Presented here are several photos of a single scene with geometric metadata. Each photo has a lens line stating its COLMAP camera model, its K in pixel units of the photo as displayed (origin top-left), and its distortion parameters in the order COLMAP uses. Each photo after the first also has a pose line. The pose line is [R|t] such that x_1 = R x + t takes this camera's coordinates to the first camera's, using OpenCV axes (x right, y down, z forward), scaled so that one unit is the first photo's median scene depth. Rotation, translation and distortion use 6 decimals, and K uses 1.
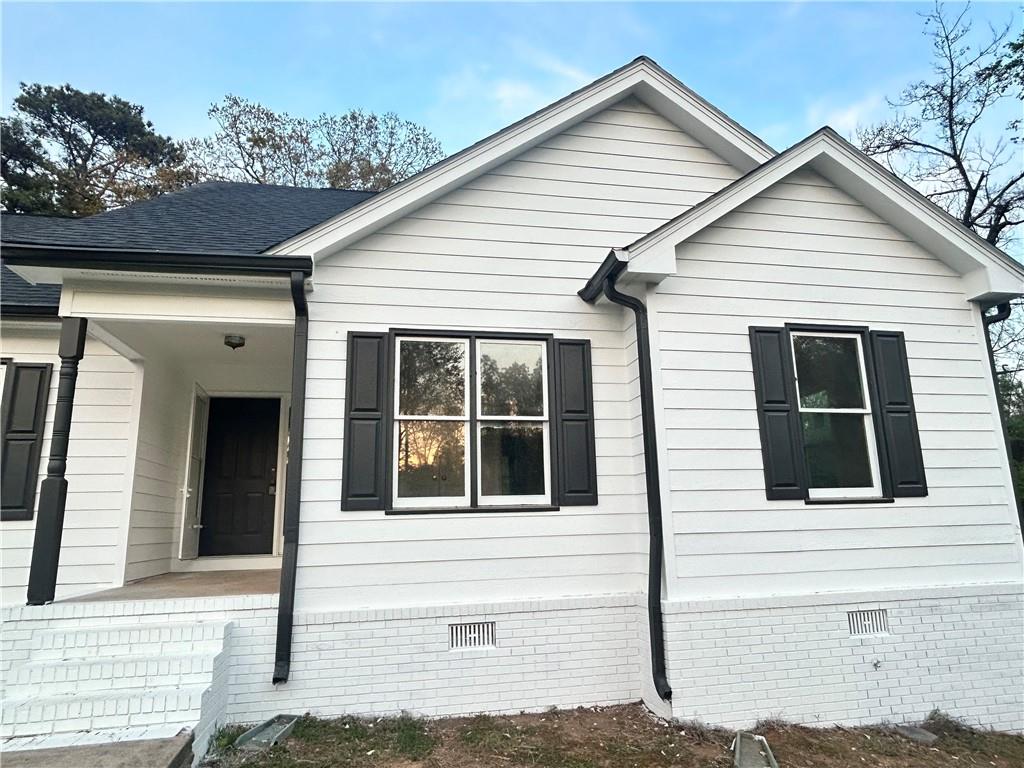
lens RADIAL K [[643.2, 0, 515.3], [0, 643.2, 384.2], [0, 0, 1]] dist [-0.007880, 0.003928]
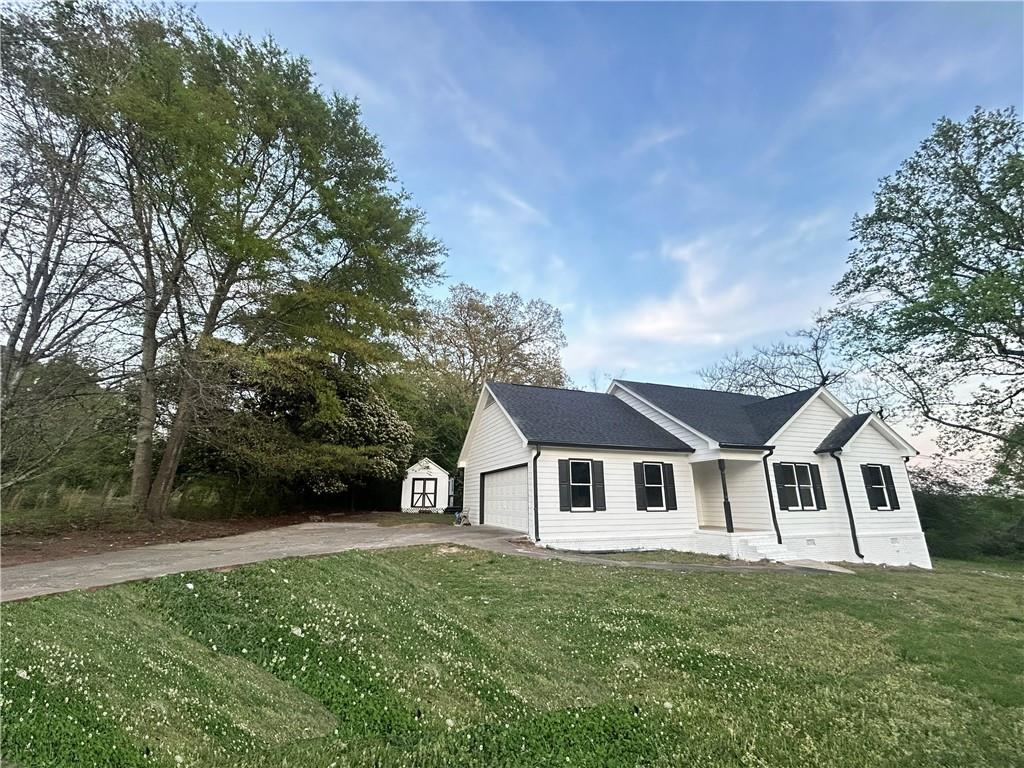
lens RADIAL K [[410.3, 0, 513.8], [0, 410.3, 385.2], [0, 0, 1]] dist [-0.001626, 0.000609]
pose [[0.988116, 0.065462, 0.139077, -2.122800], [-0.056405, 0.996083, -0.068093, -0.283466], [-0.142990, 0.059439, 0.987938, -1.209569]]
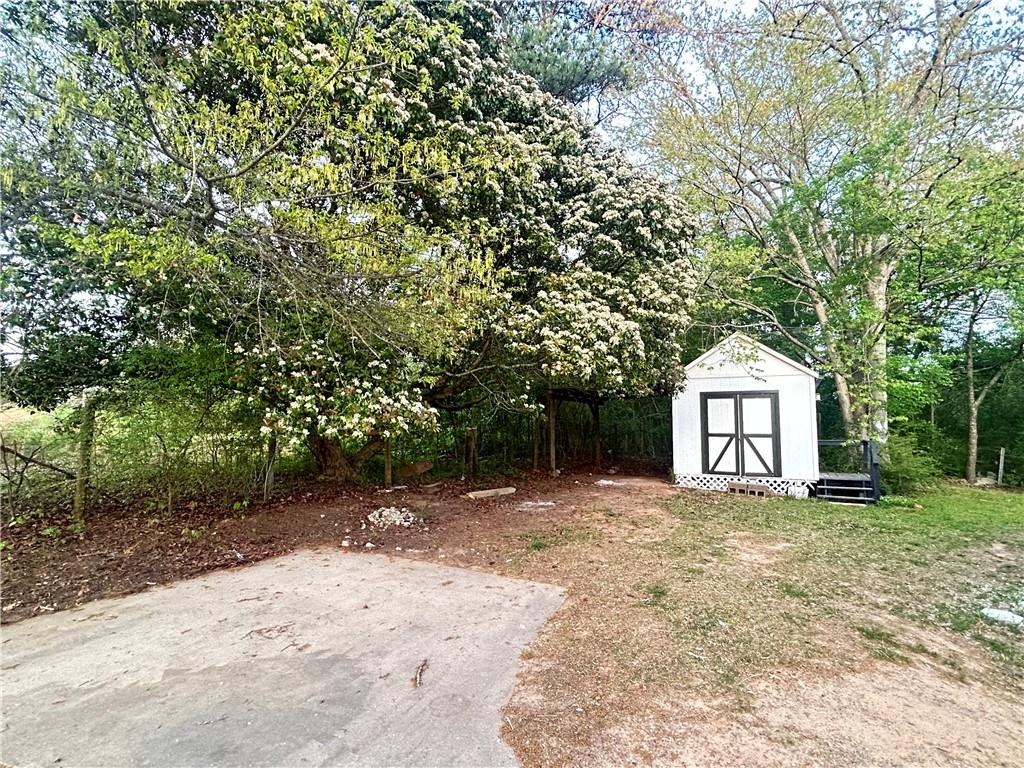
lens RADIAL K [[511.4, 0, 513.7], [0, 511.4, 387.7], [0, 0, 1]] dist [-0.006218, 0.003232]
pose [[0.915964, -0.000886, -0.401260, -2.418833], [0.049952, 0.992471, 0.111834, 0.256702], [0.398140, -0.122480, 0.909111, 1.611132]]
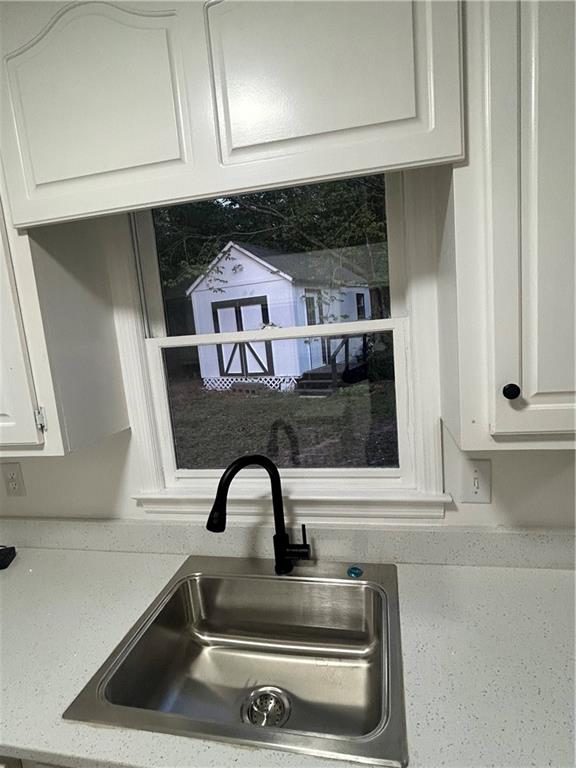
lens RADIAL K [[418.8, 0, 288.2], [0, 418.8, 388.8], [0, 0, 1]] dist [0.002165, 0.000021]
pose [[0.913169, 0.005884, -0.407539, -1.472535], [0.148094, 0.926766, 0.345215, 0.311107], [0.379724, -0.375594, 0.845422, 2.246925]]
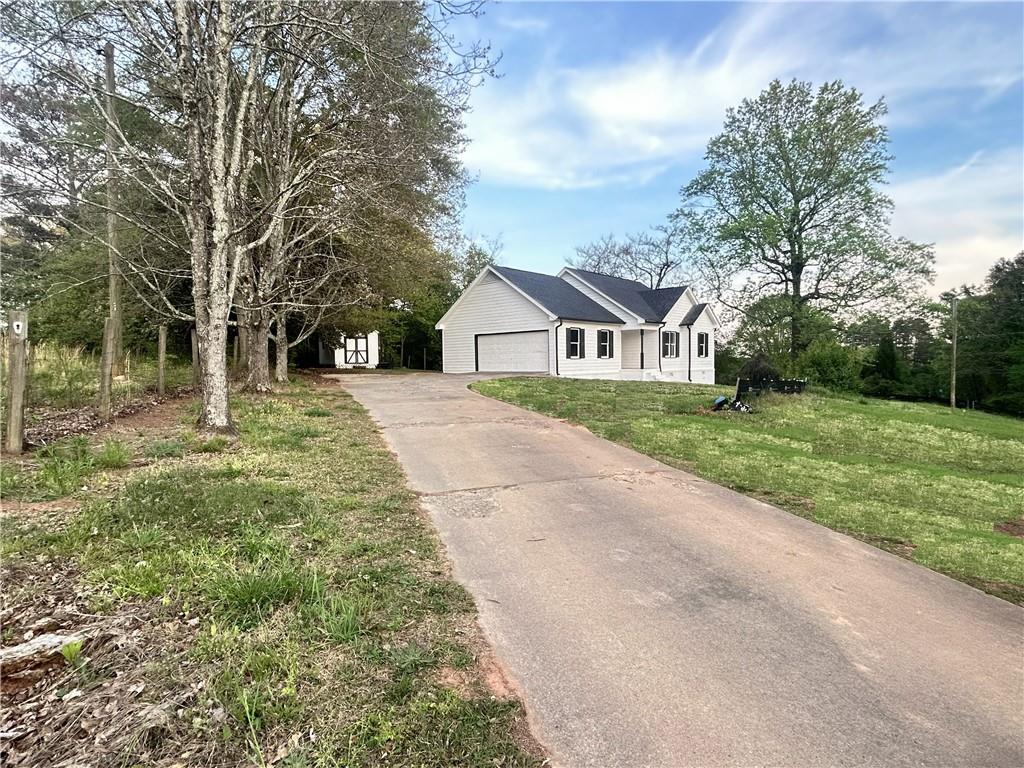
lens RADIAL K [[511.4, 0, 514.2], [0, 511.4, 382.1], [0, 0, 1]] dist [-0.006218, 0.003232]
pose [[0.816997, -0.009340, 0.576567, -4.473250], [-0.128560, 0.971753, 0.197912, -0.408753], [-0.562129, -0.235817, 0.792718, -2.407231]]
